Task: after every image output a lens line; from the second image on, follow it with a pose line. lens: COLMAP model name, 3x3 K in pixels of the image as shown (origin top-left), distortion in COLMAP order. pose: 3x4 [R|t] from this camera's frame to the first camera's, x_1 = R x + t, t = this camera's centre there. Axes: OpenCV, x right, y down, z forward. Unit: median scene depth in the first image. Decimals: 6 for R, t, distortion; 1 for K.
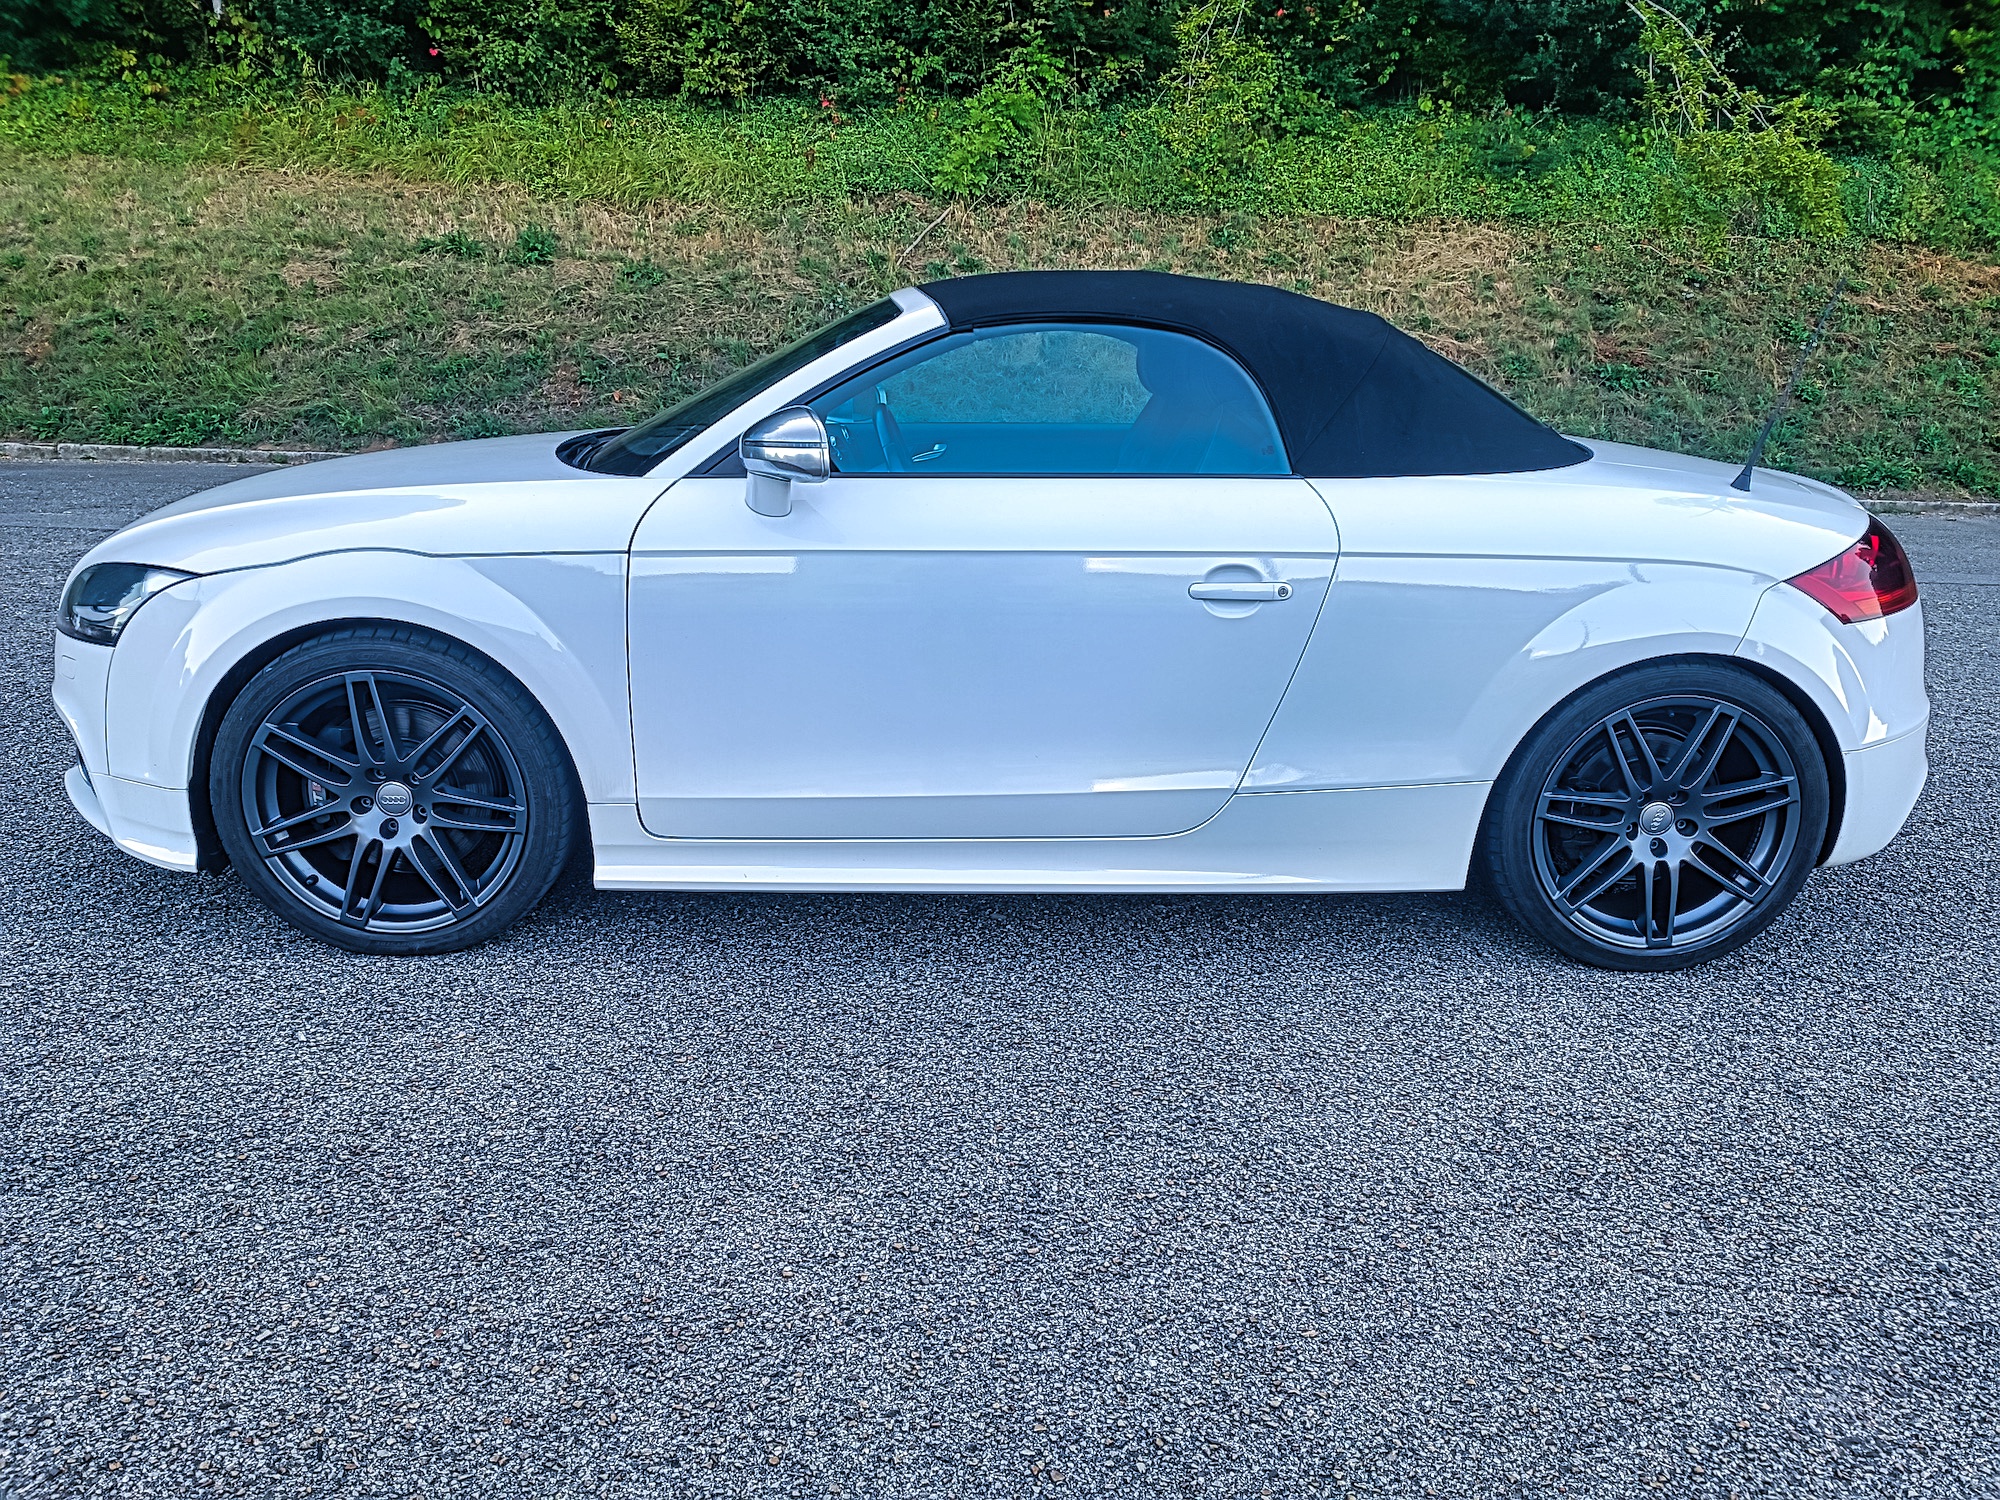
lens RADIAL K [[1447.1, 0, 987.8], [0, 1447.1, 748.0], [0, 0, 1]] dist [0.007997, -0.024977]
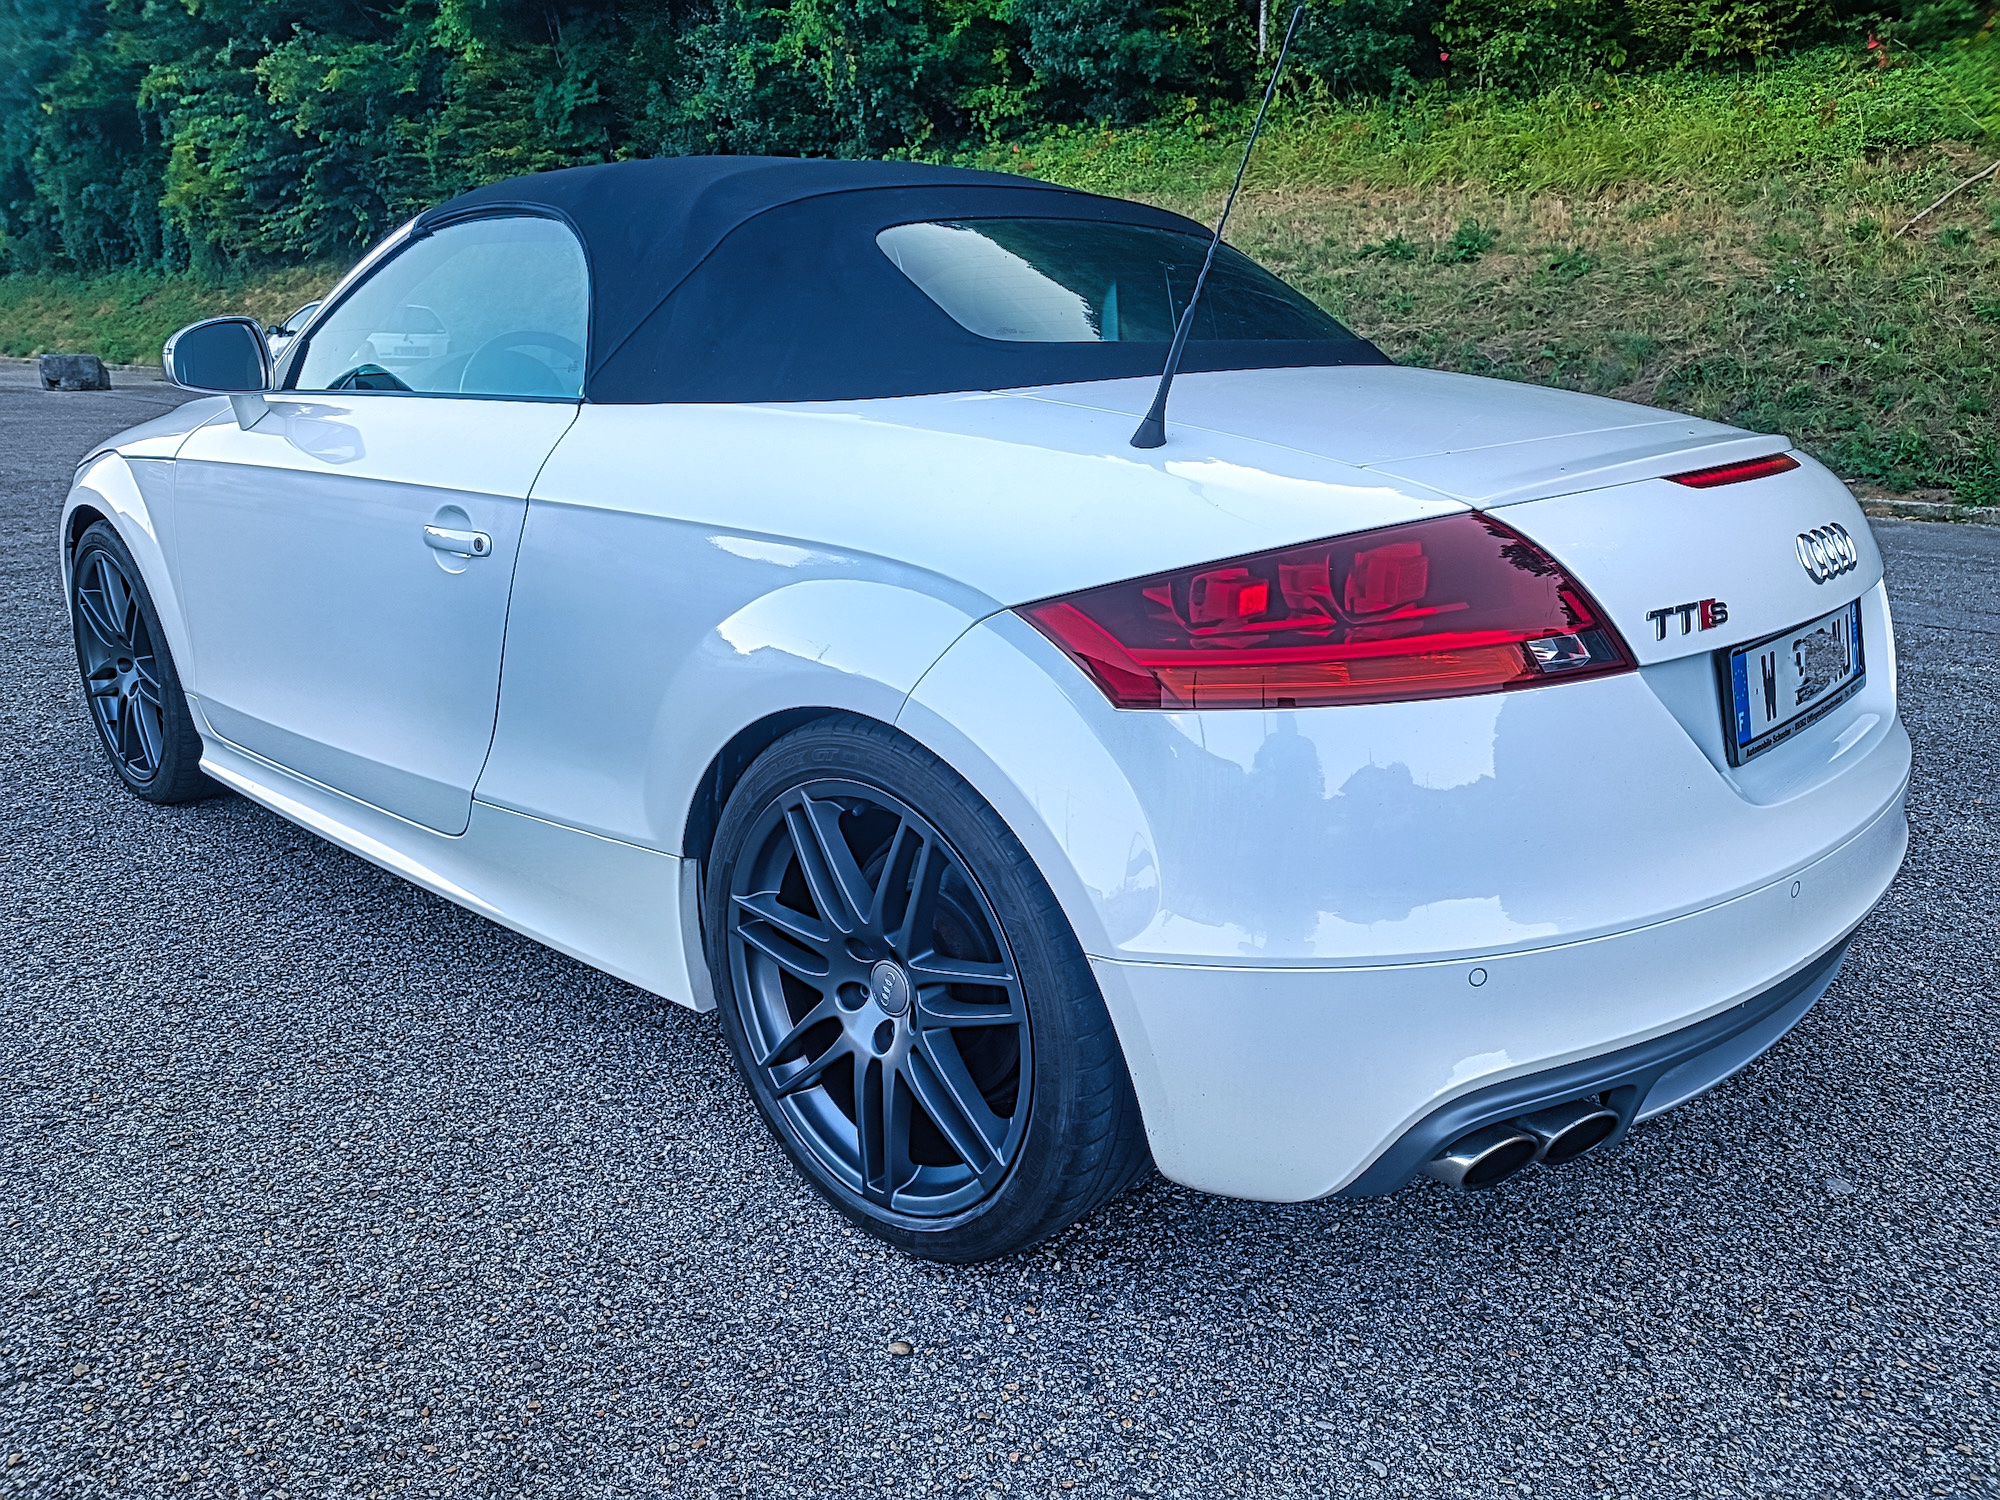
lens RADIAL K [[1447.1, 0, 987.8], [0, 1447.1, 748.0], [0, 0, 1]] dist [0.007997, -0.024977]
pose [[0.719039, 0.158504, -0.676653, 0.146372], [-0.166692, 0.984557, 0.053496, -0.014623], [0.674683, 0.074326, 0.734356, 0.096744]]
